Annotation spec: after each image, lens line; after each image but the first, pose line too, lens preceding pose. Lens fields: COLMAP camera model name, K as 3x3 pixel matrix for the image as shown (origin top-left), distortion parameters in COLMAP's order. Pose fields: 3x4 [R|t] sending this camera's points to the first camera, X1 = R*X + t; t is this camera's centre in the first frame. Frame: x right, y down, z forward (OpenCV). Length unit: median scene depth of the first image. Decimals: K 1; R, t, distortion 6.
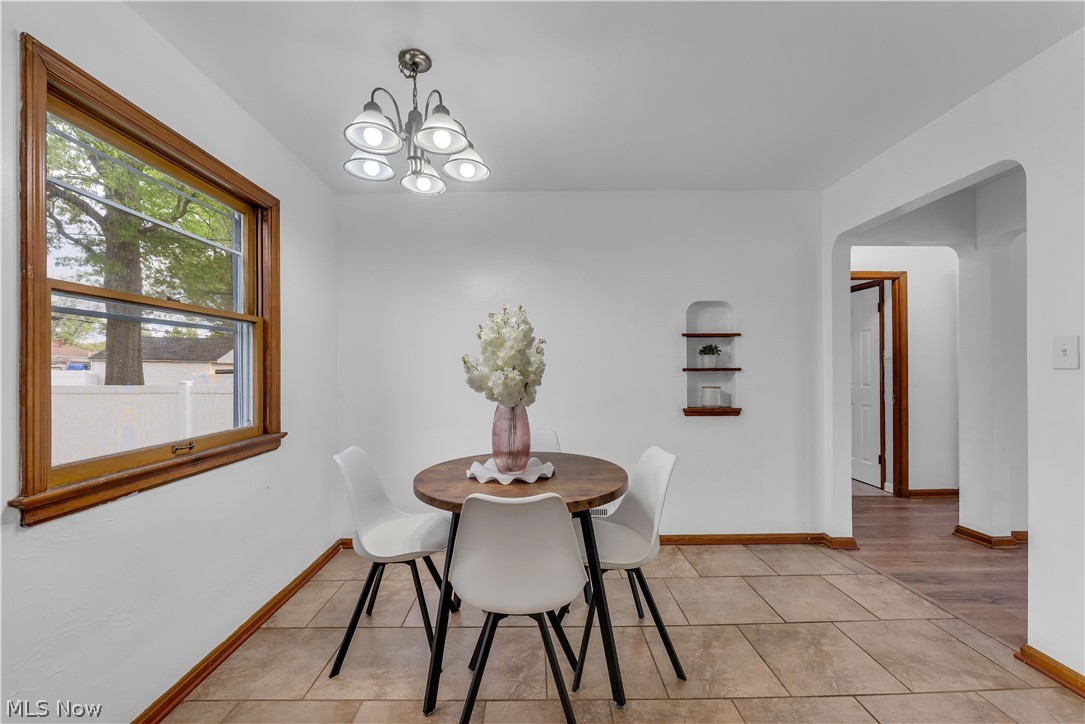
lens RADIAL K [[436.5, 0, 535.7], [0, 436.5, 366.0], [0, 0, 1]] dist [-0.001217, -0.000365]
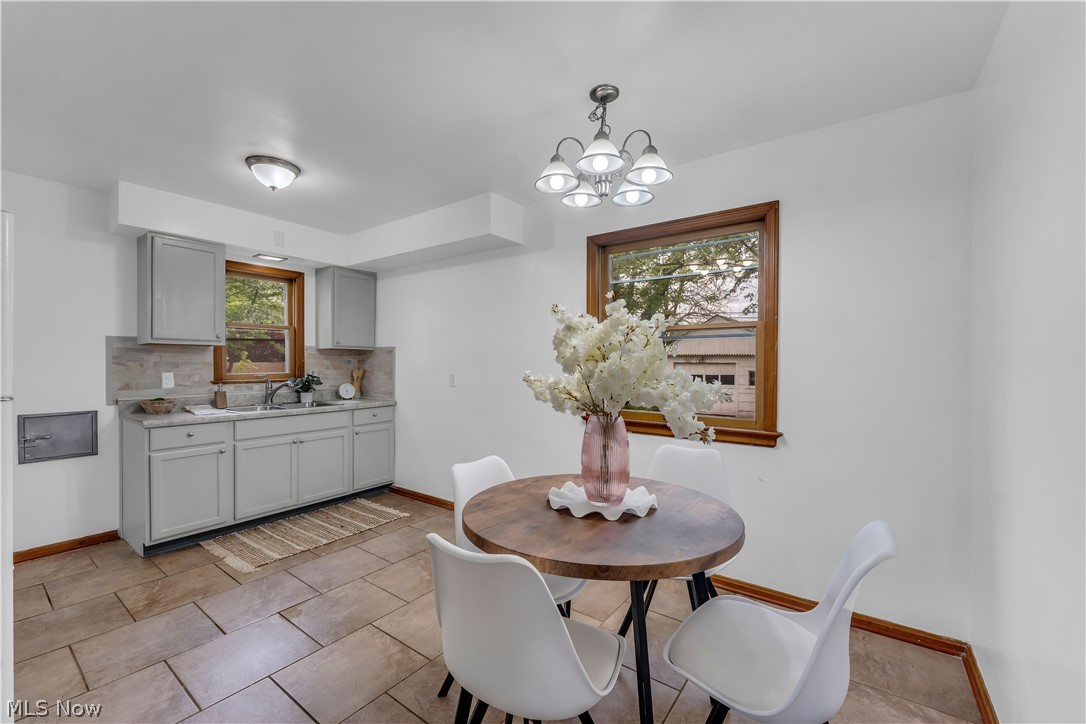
lens RADIAL K [[447.0, 0, 542.9], [0, 447.0, 366.5], [0, 0, 1]] dist [-0.000409, -0.000170]
pose [[-0.589338, 0.011190, -0.807809, 0.679843], [0.004128, 0.999933, 0.010840, -0.013781], [0.807876, 0.003054, -0.589345, 1.408873]]
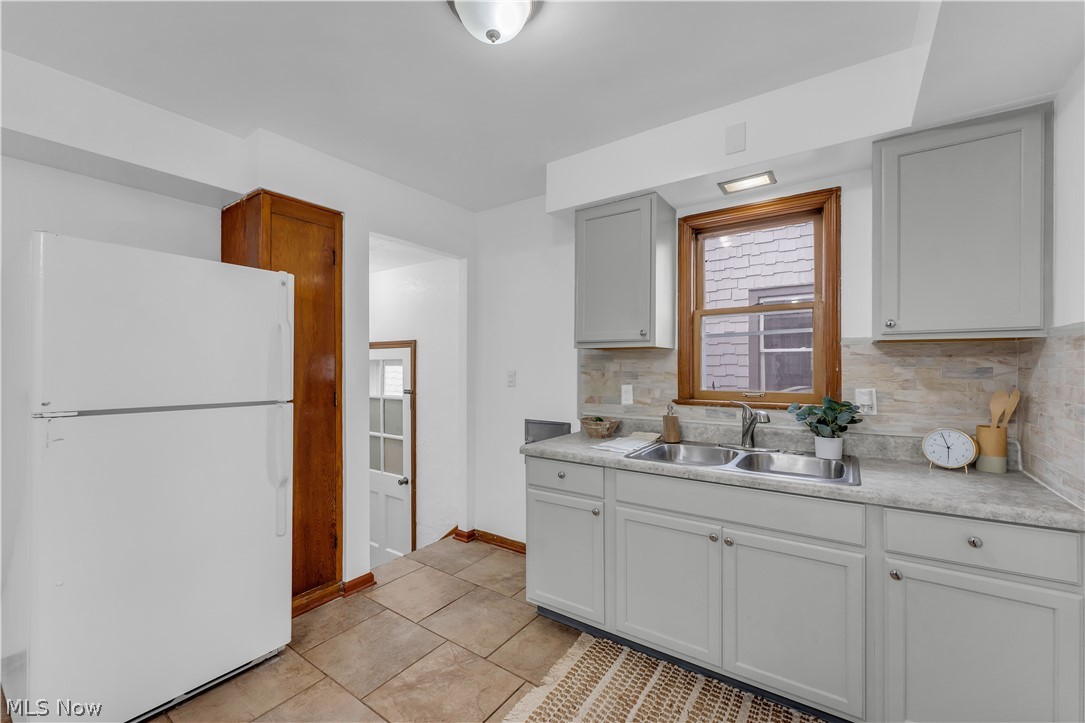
lens RADIAL K [[436.9, 0, 524.0], [0, 436.9, 366.4], [0, 0, 1]] dist [-0.000042, -0.000037]
pose [[-0.811584, 0.006079, 0.584204, -0.411597], [0.005224, 0.999981, -0.003148, -0.030706], [-0.584213, 0.000497, -0.811600, 0.431272]]
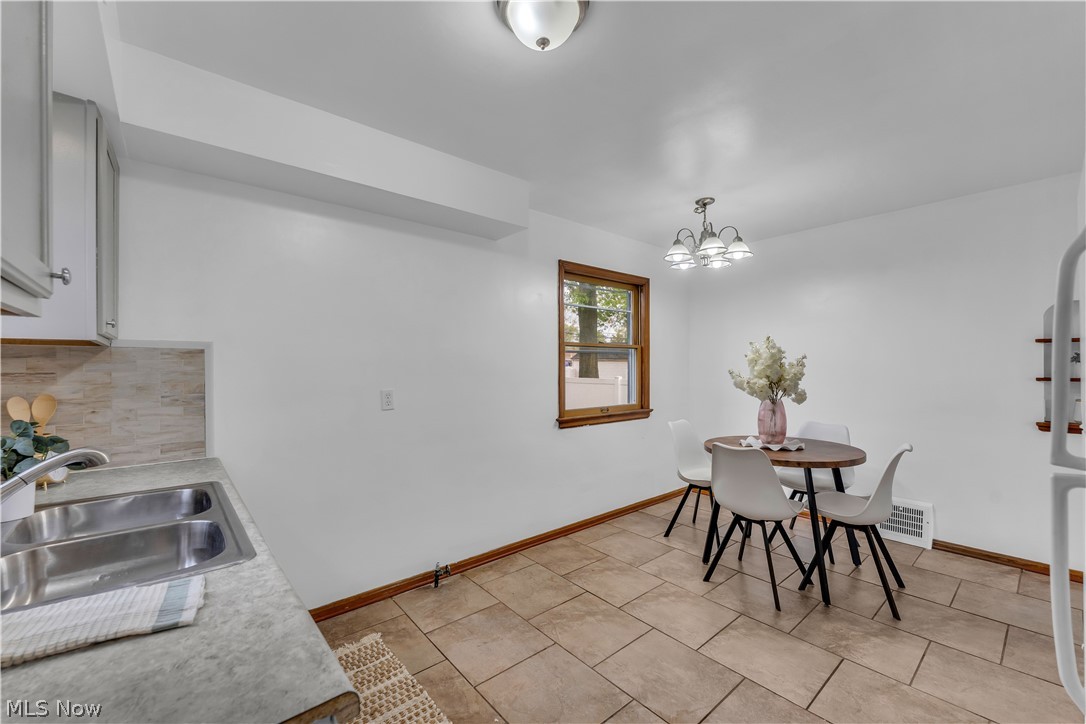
lens RADIAL K [[433.8, 0, 541.2], [0, 433.8, 367.5], [0, 0, 1]] dist [-0.000095, -0.000014]
pose [[0.648050, 0.007182, -0.761564, 0.575944], [0.001351, 0.999943, 0.010579, -0.043488], [0.761596, -0.007885, 0.648004, -0.586804]]
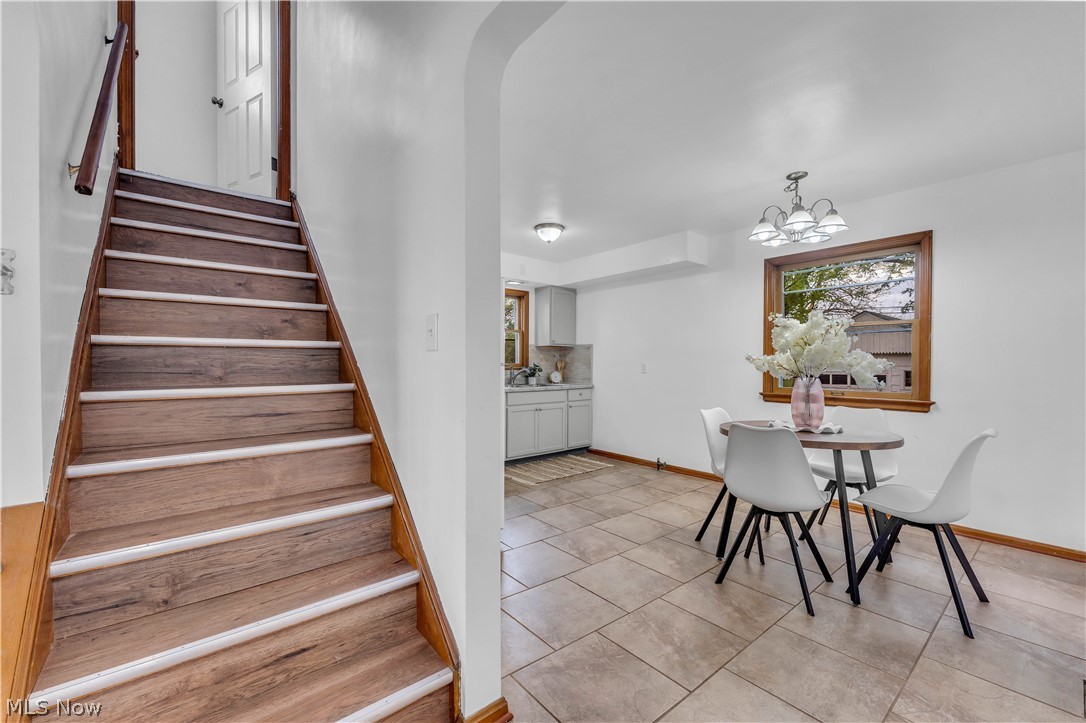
lens RADIAL K [[446.2, 0, 534.5], [0, 446.2, 366.7], [0, 0, 1]] dist [0.000195, 0.000126]
pose [[-0.777090, 0.007046, -0.629350, 1.495755], [0.003302, 0.999969, 0.007118, 0.037597], [0.629381, 0.003454, -0.777089, 1.567528]]
